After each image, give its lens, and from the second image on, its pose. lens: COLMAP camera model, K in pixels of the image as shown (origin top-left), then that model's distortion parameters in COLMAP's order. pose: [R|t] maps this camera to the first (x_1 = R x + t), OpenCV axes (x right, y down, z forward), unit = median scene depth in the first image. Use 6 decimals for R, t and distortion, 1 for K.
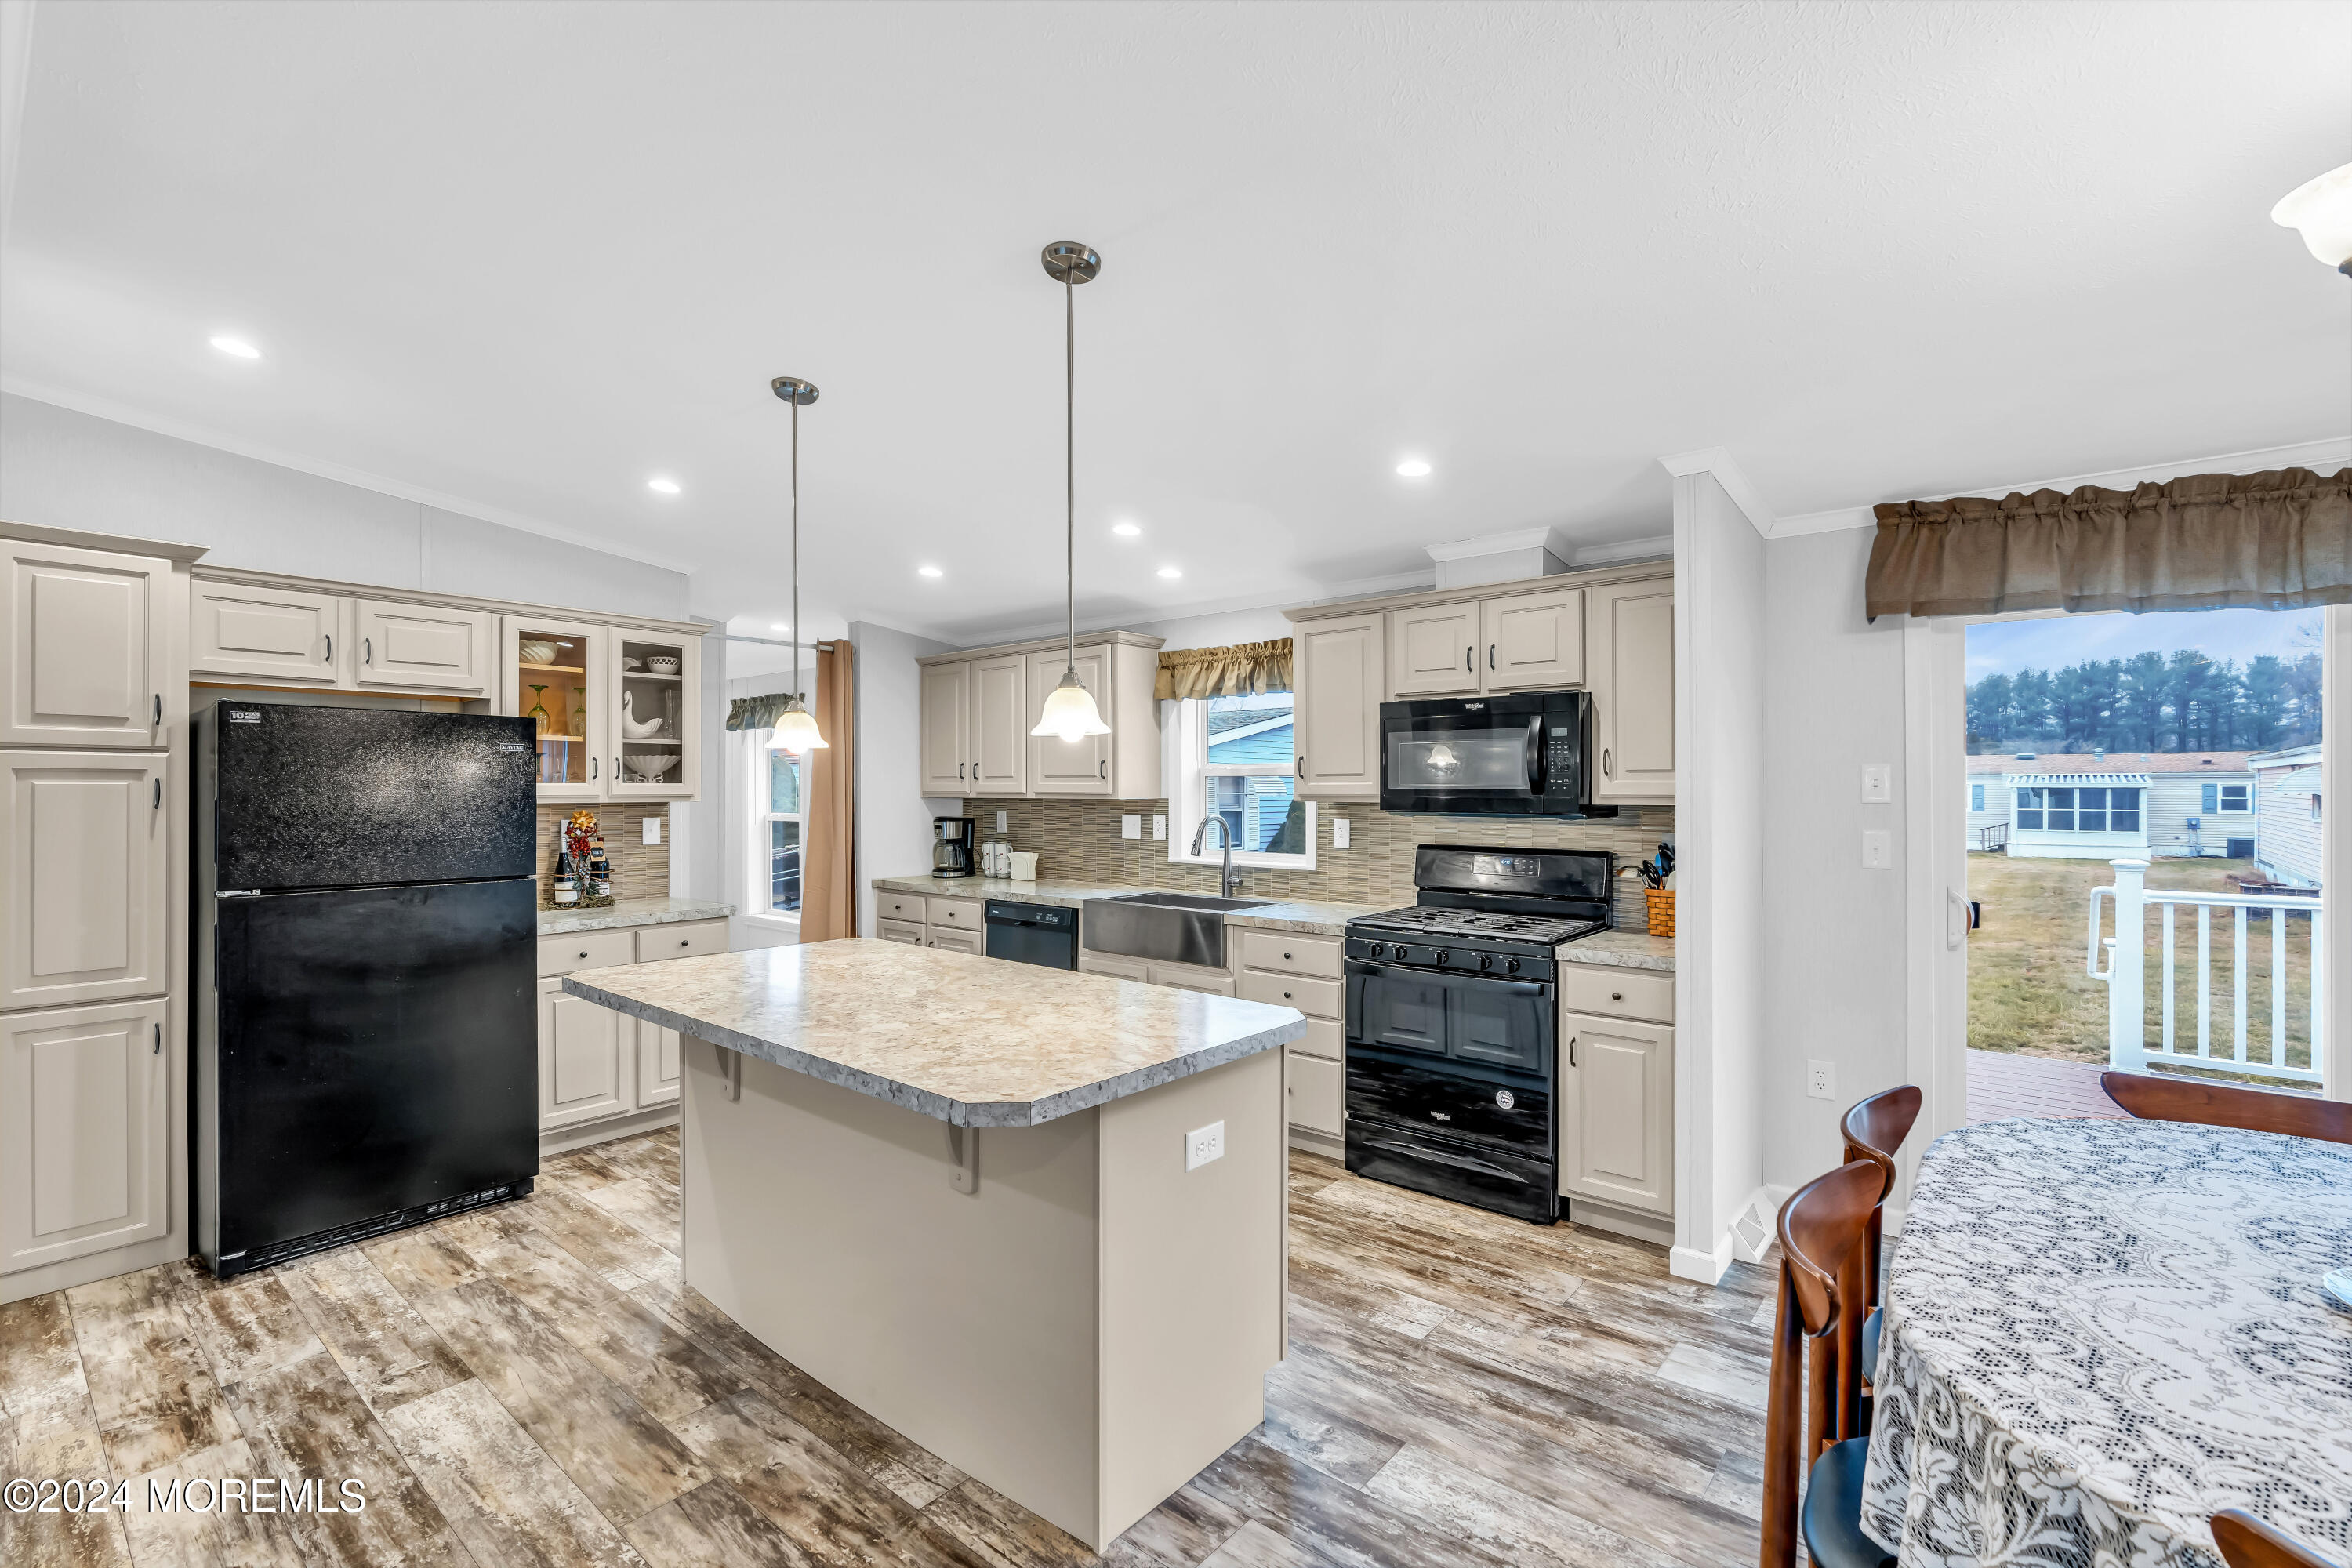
lens RADIAL K [[1052.3, 0, 1174.8], [0, 1052.3, 788.1], [0, 0, 1]] dist [-0.014931, 0.004888]
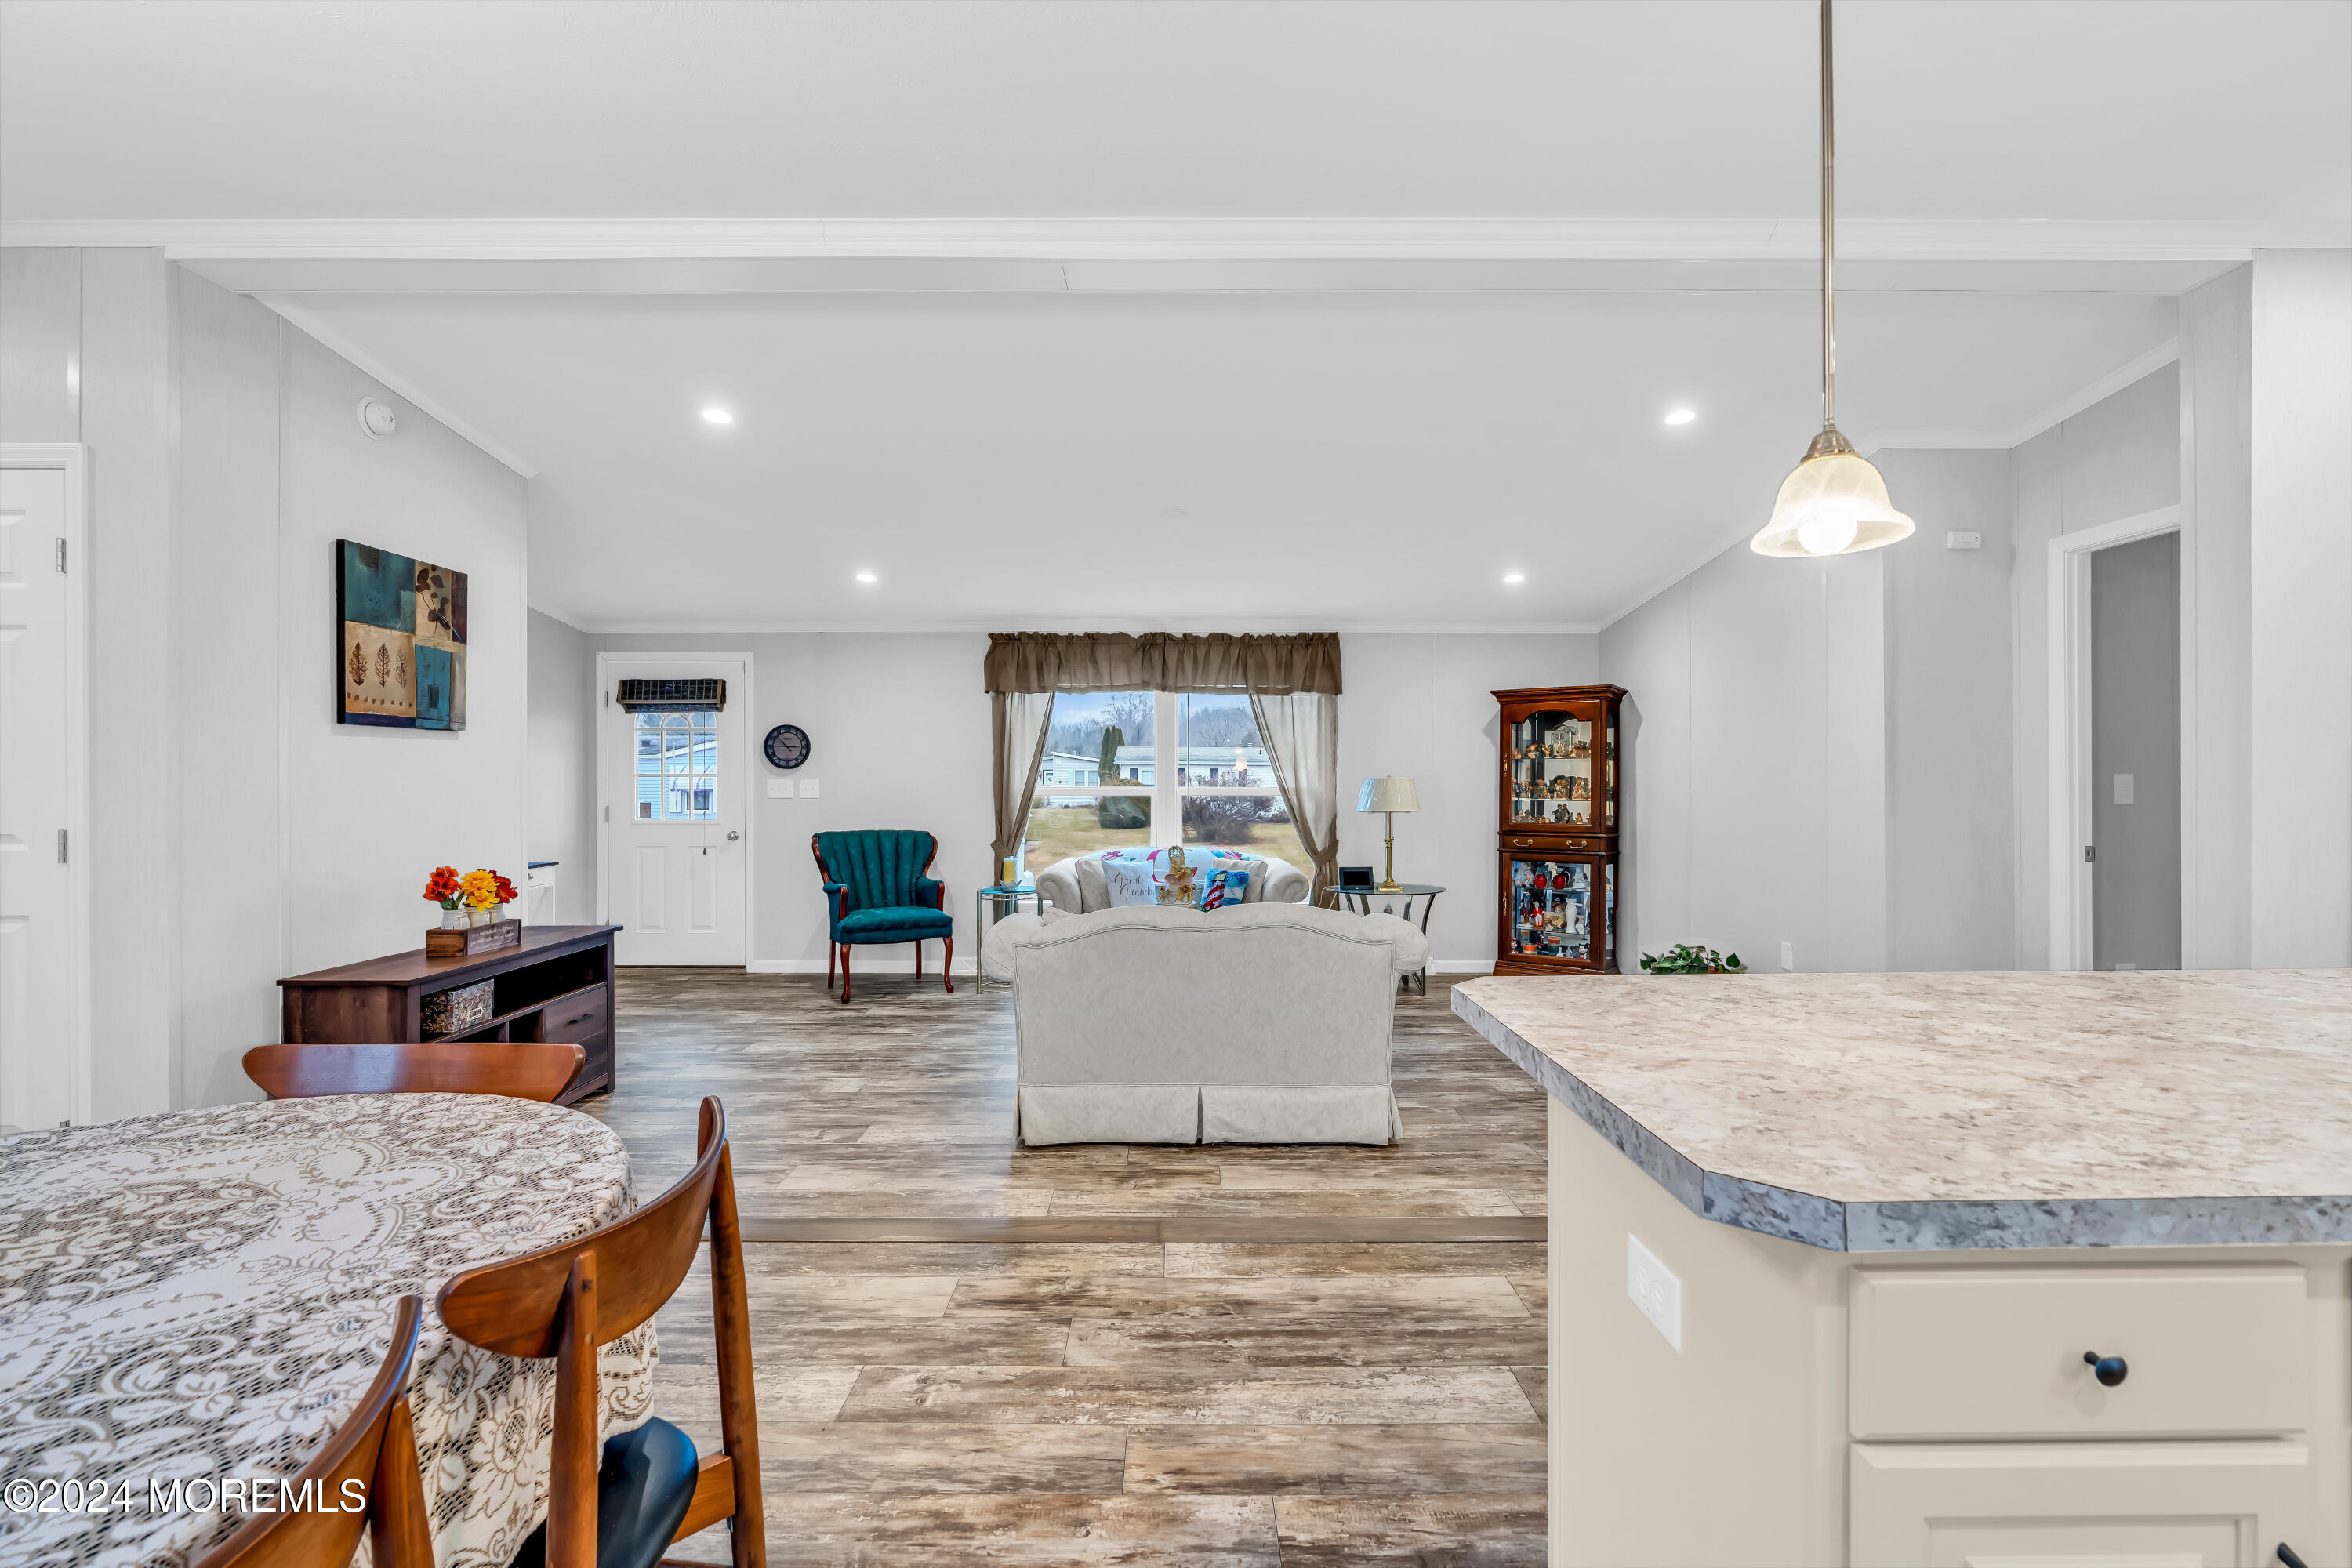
lens RADIAL K [[1052.3, 0, 1174.6], [0, 1052.3, 788.8], [0, 0, 1]] dist [-0.014931, 0.004888]
pose [[-0.765459, 0.004514, -0.643468, 0.302202], [0.001745, 0.999986, 0.004940, 0.044583], [0.643482, 0.002658, -0.765457, 0.681148]]
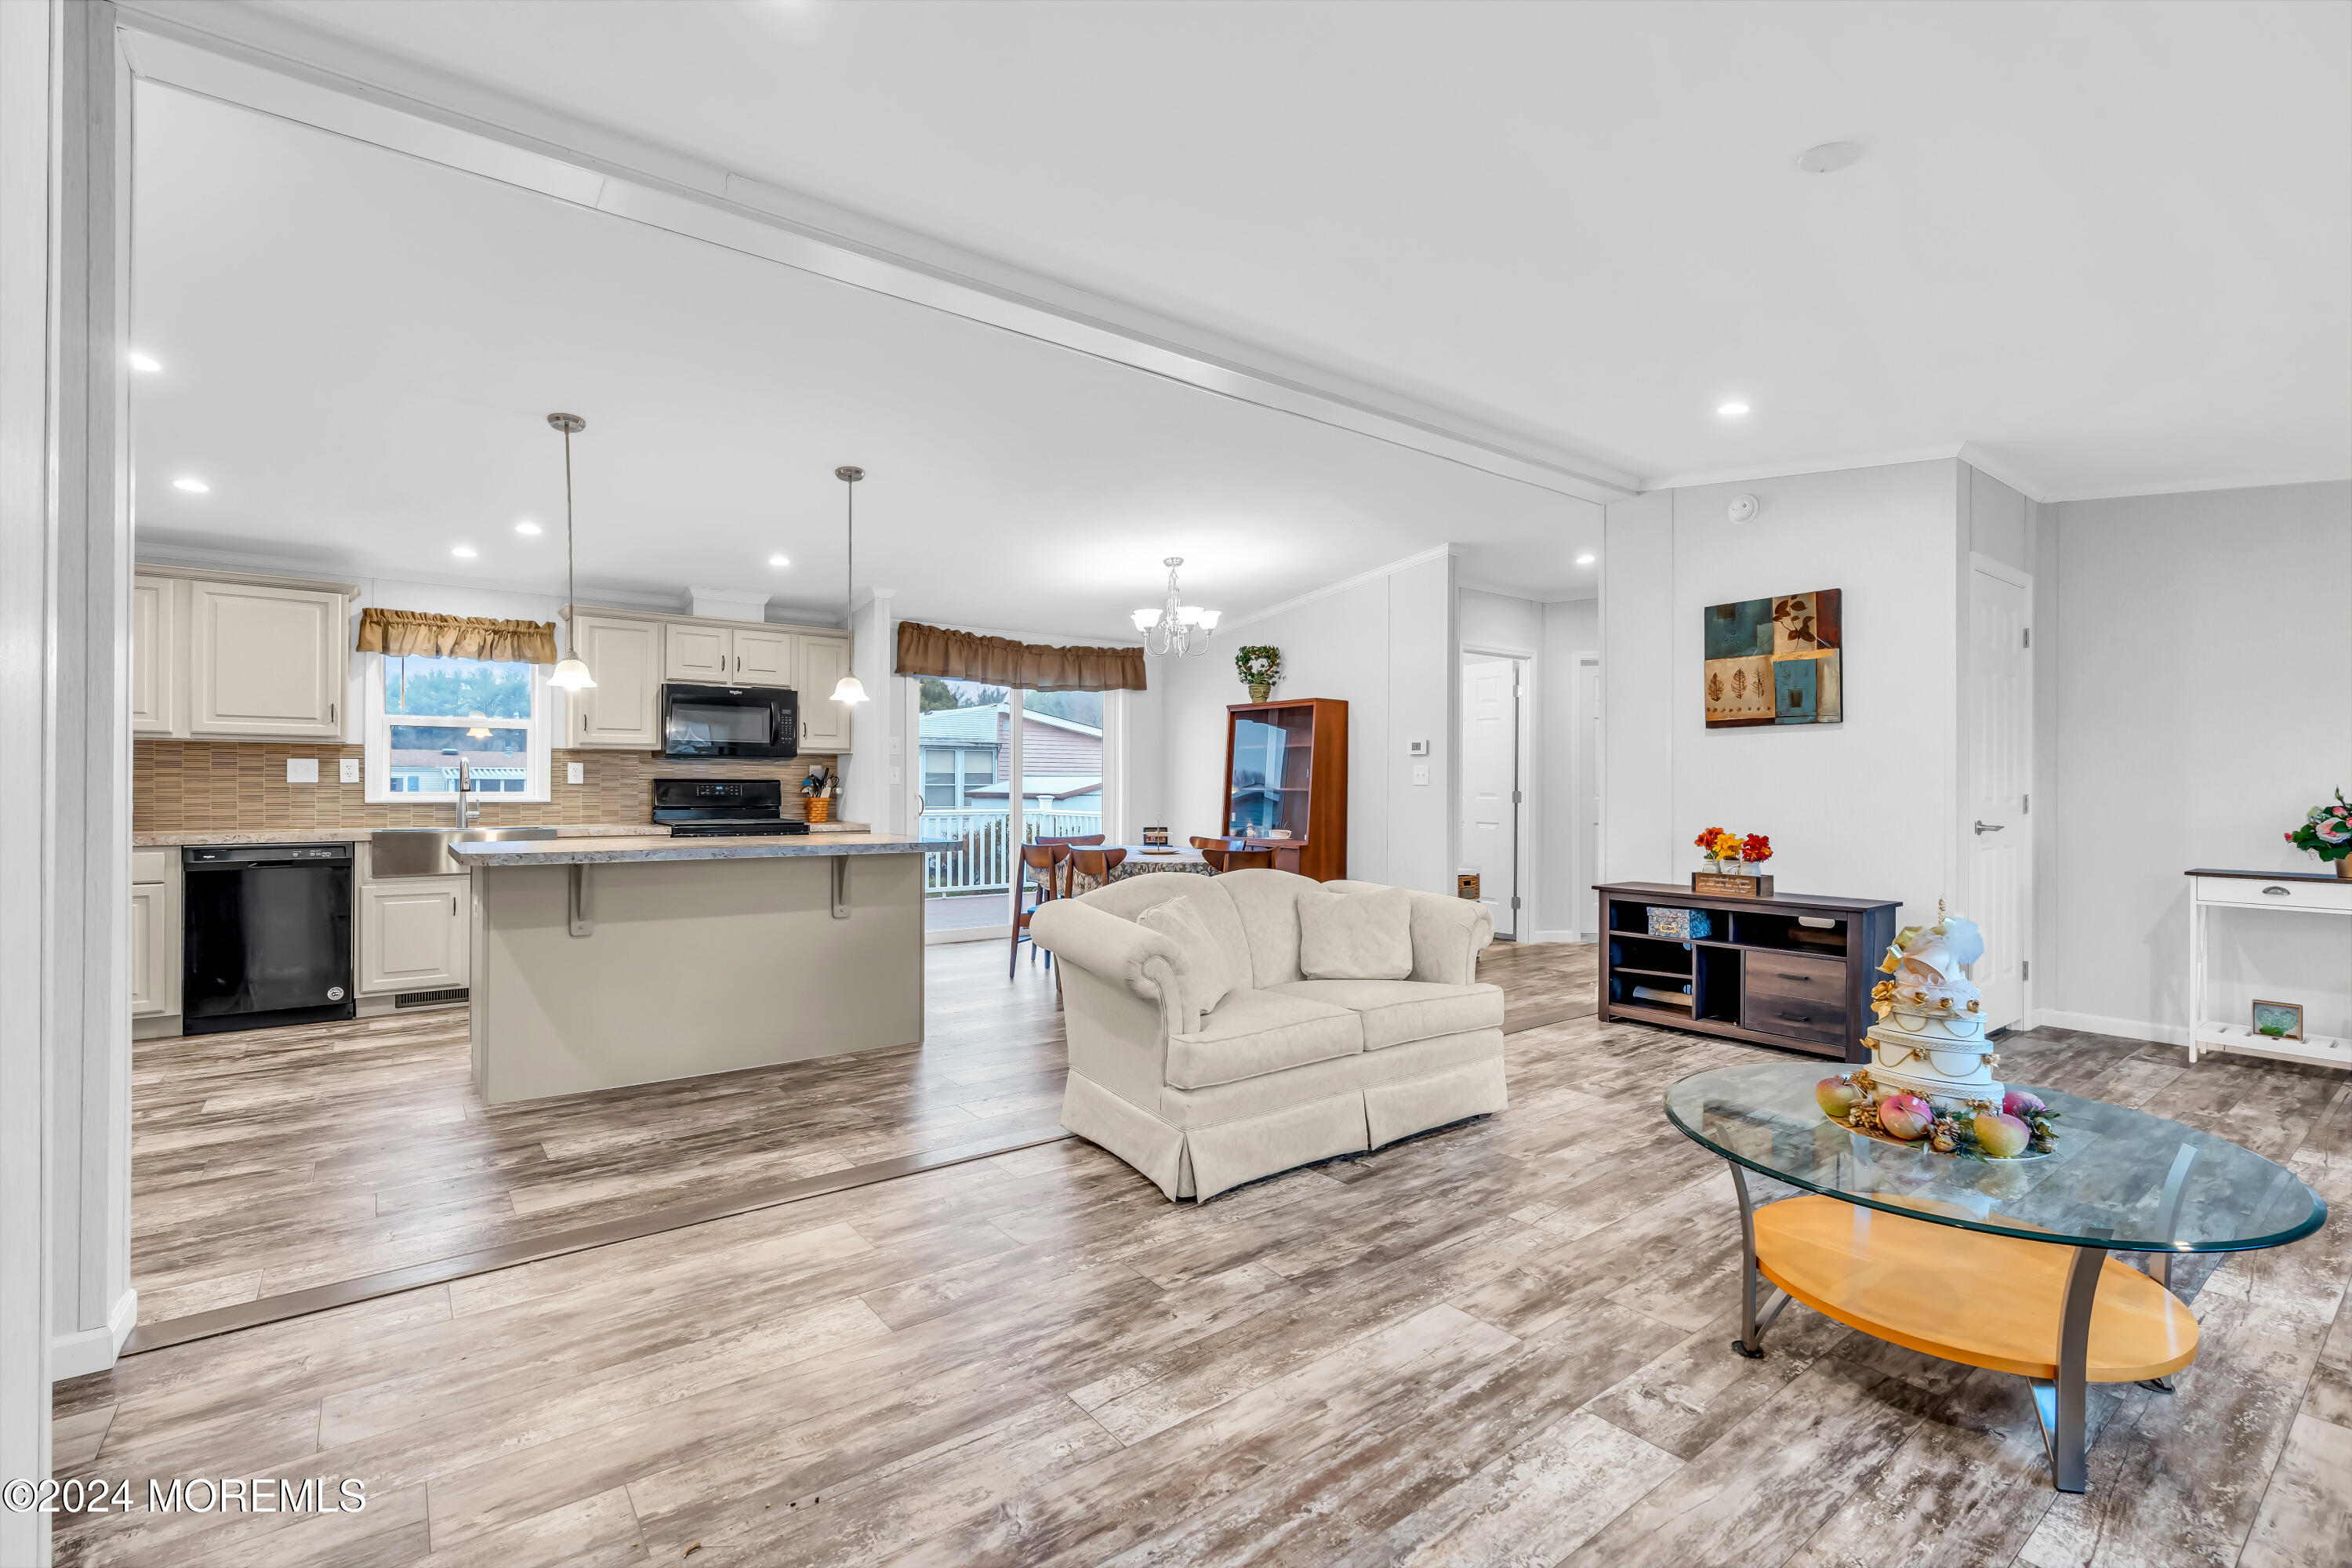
lens RADIAL K [[1052.3, 0, 1176.7], [0, 1052.3, 784.6], [0, 0, 1]] dist [-0.014931, 0.004888]
pose [[0.218656, 0.004068, 0.975794, -1.130248], [-0.002495, 0.999990, -0.003610, 0.069736], [-0.975799, -0.001646, 0.218664, -0.052131]]
